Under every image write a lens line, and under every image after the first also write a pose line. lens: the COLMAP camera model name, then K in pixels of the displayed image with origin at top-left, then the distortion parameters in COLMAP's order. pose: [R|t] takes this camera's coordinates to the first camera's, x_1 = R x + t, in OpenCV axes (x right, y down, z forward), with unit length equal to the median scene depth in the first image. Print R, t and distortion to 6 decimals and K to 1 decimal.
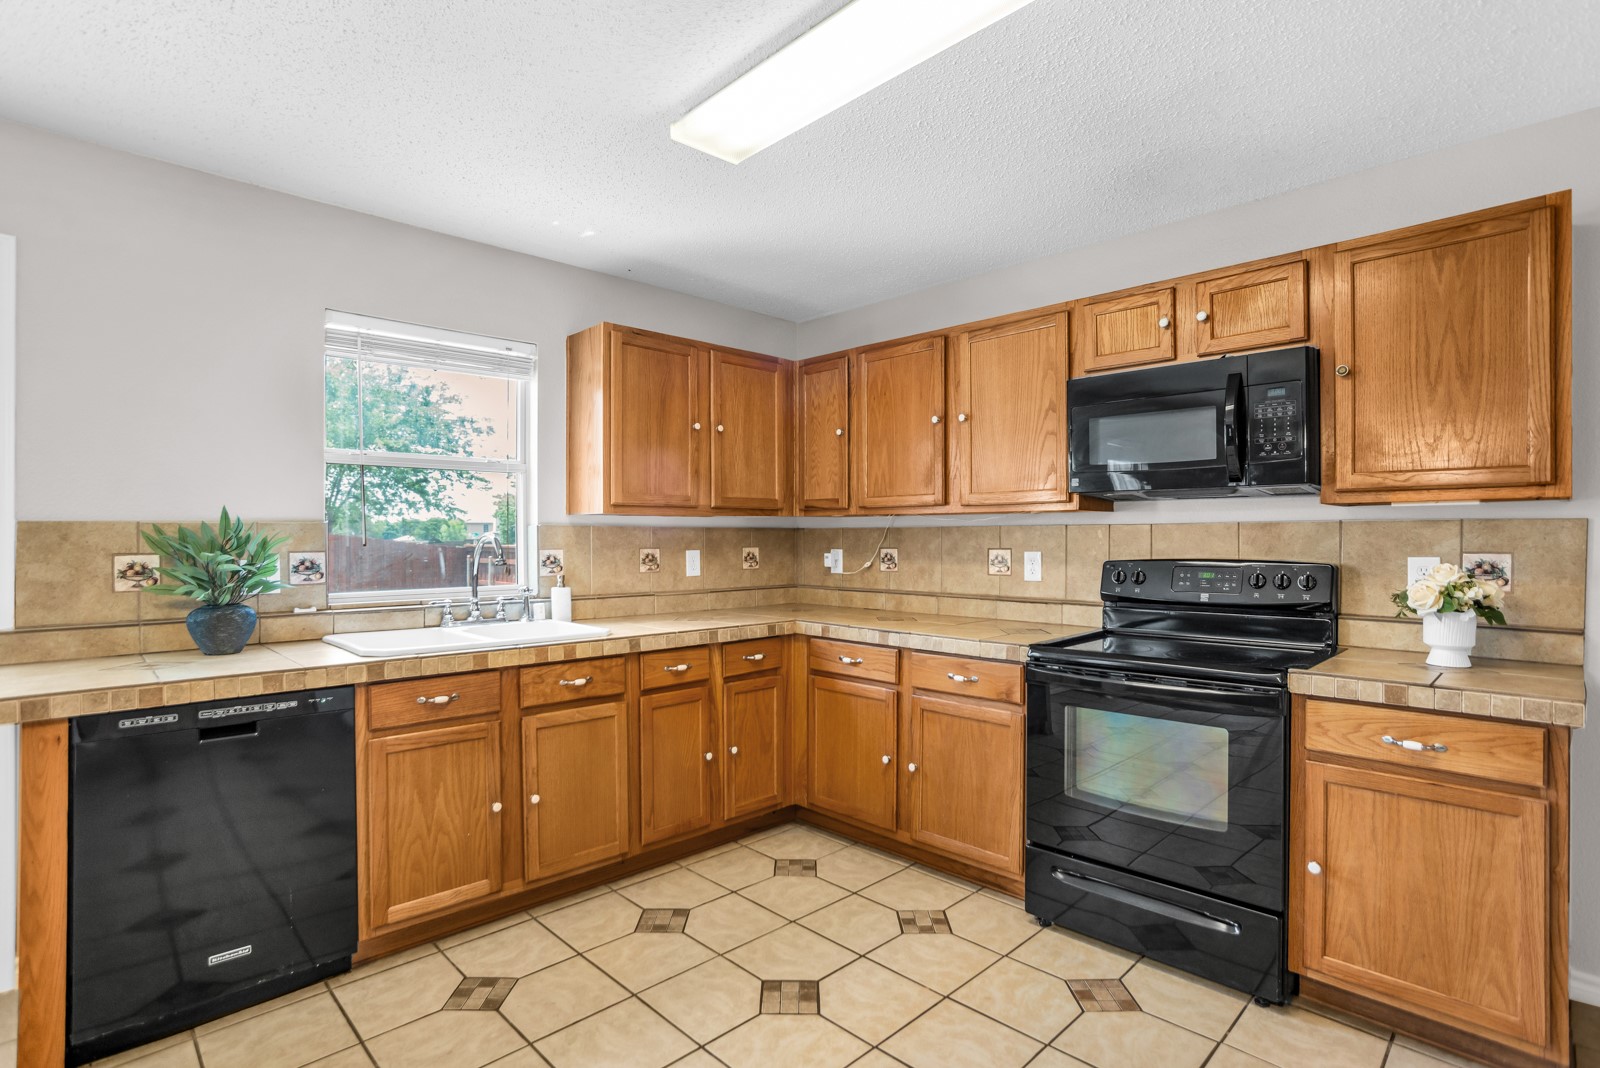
lens RADIAL K [[775.9, 0, 830.1], [0, 775.9, 547.5], [0, 0, 1]] dist [-0.032374, 0.009798]
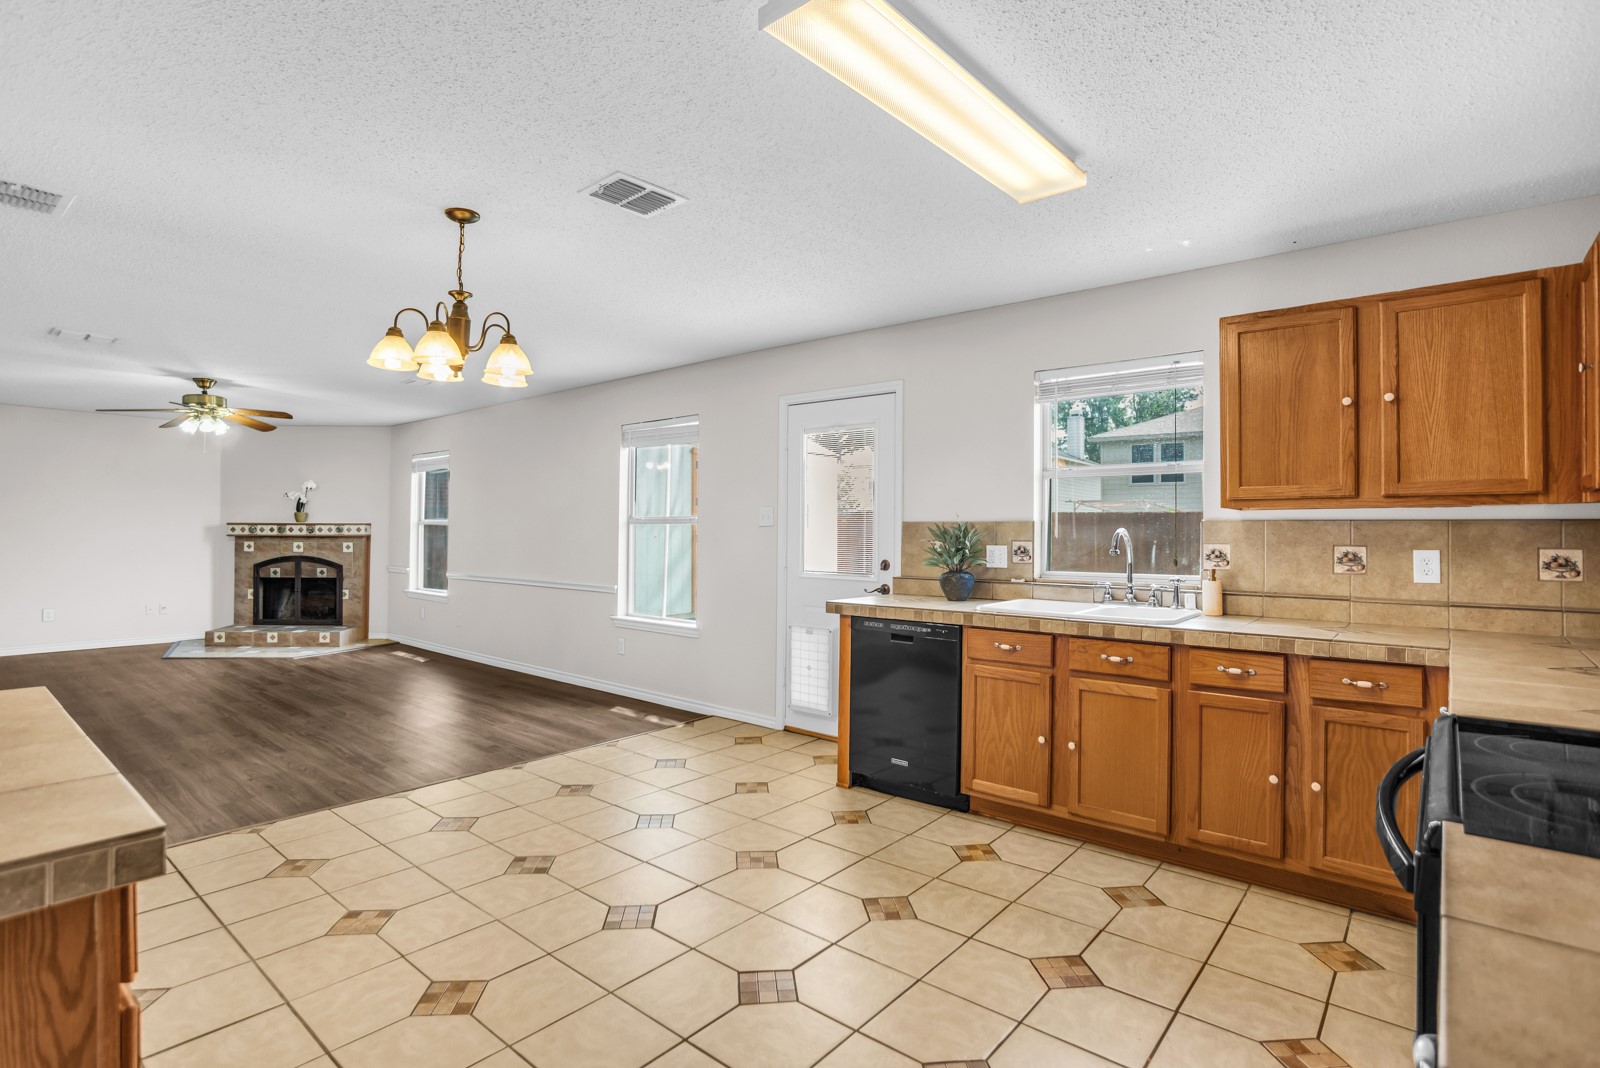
lens RADIAL K [[775.9, 0, 783.5], [0, 775.9, 518.4], [0, 0, 1]] dist [-0.032374, 0.009798]
pose [[0.094329, -0.012713, -0.995460, 0.790347], [-0.016286, 0.999765, -0.014311, -0.009837], [0.995408, 0.017562, 0.094100, 0.418458]]
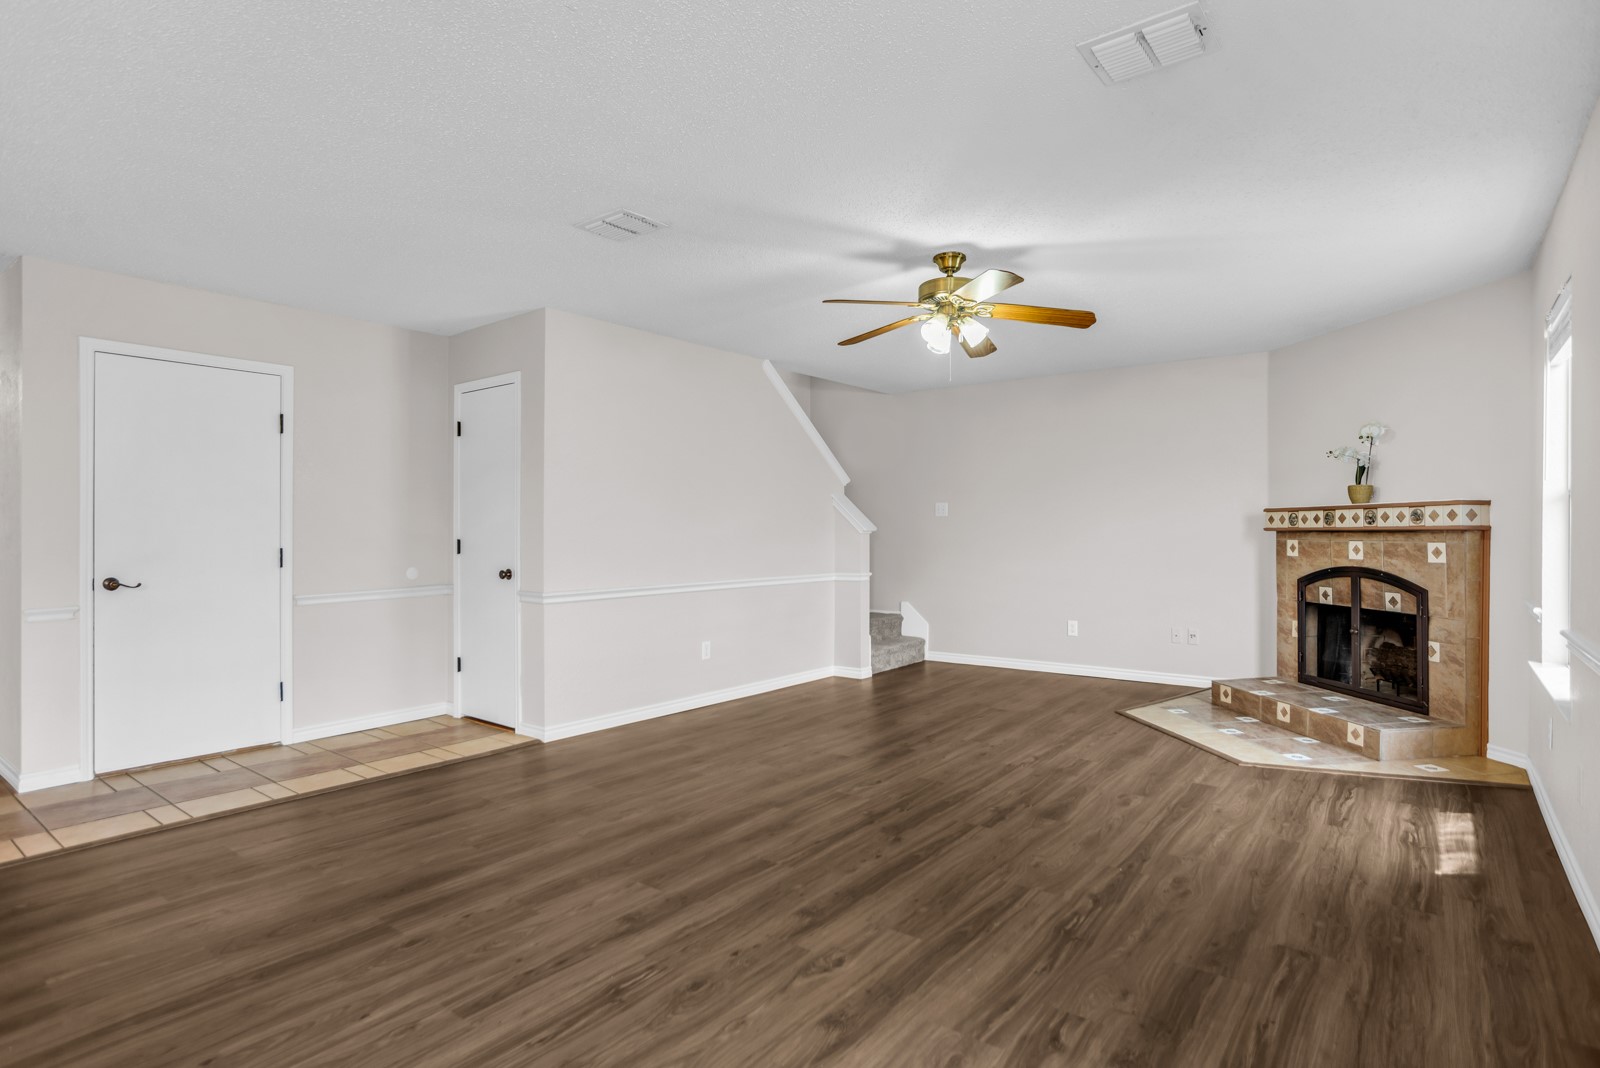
lens RADIAL K [[814.1, 0, 804.0], [0, 814.1, 534.6], [0, 0, 1]] dist [-0.023119, 0.001903]
pose [[-0.987246, 0.000922, -0.159200, -1.045300], [-0.001430, 0.999891, 0.014661, 0.036325], [0.159196, 0.014702, -0.987137, 0.276385]]
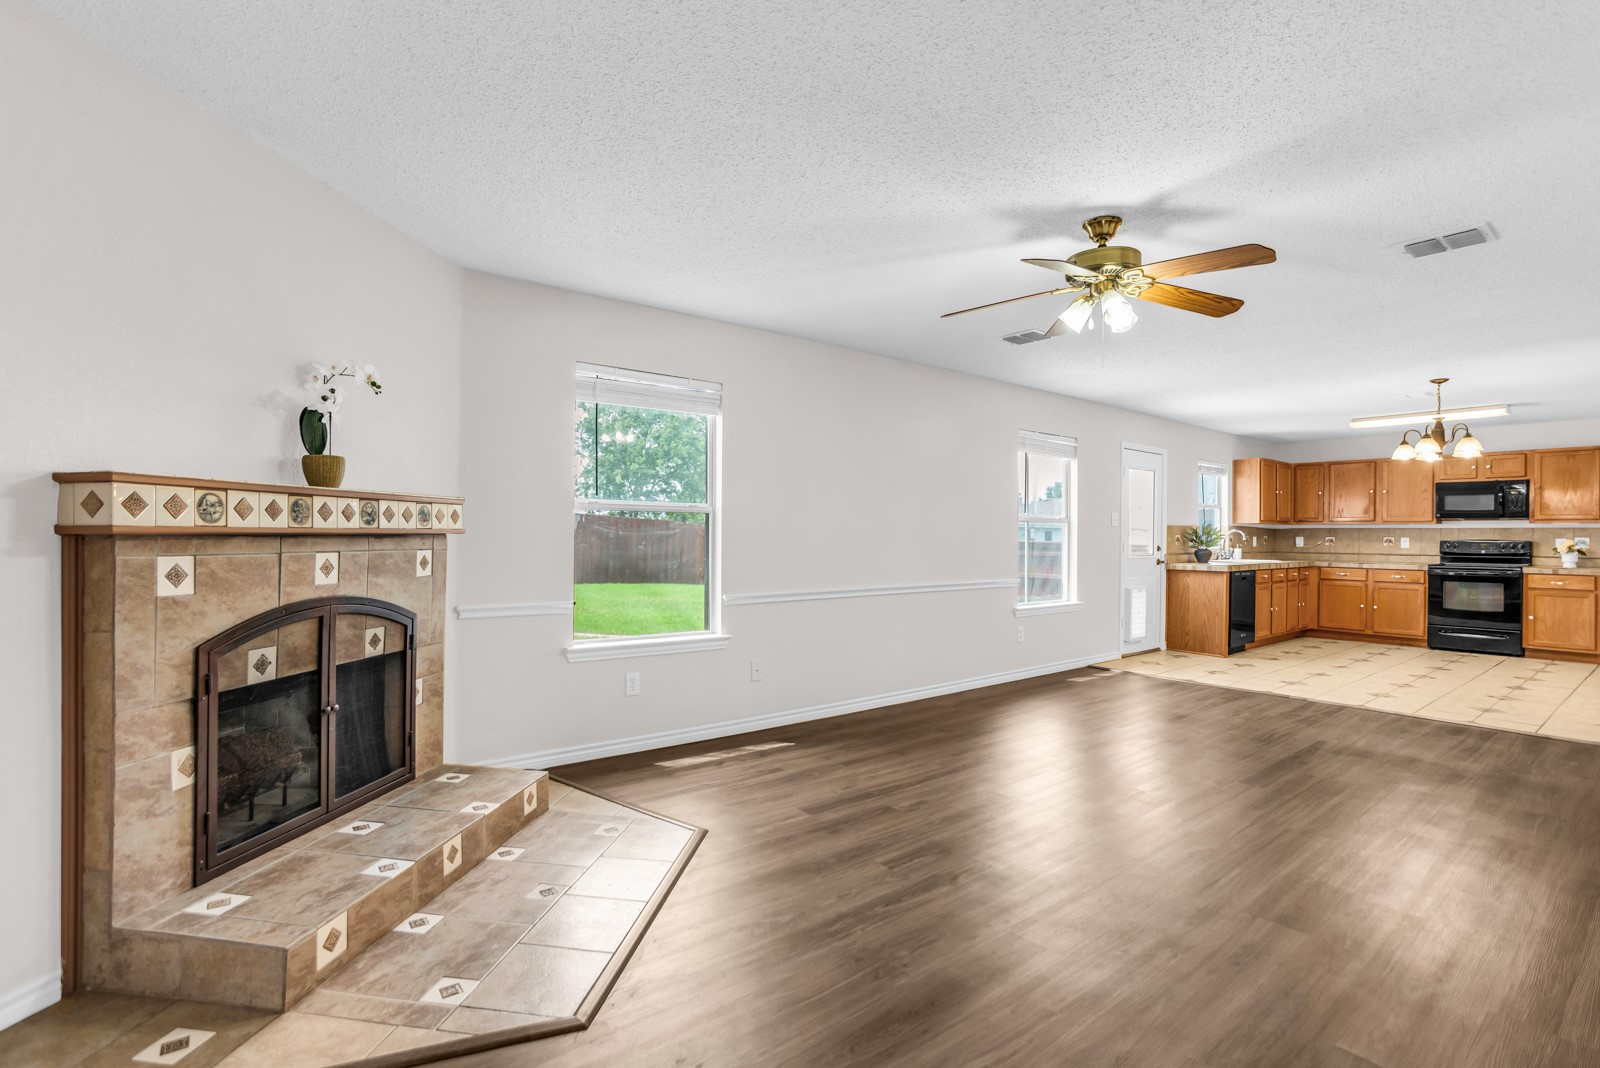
lens RADIAL K [[775.9, 0, 781.3], [0, 775.9, 544.2], [0, 0, 1]] dist [-0.032374, 0.009798]
pose [[0.994832, 0.011737, -0.100850, -1.839356], [-0.011670, 0.999931, 0.001251, 0.055758], [0.100858, -0.000068, 0.994901, -2.135225]]
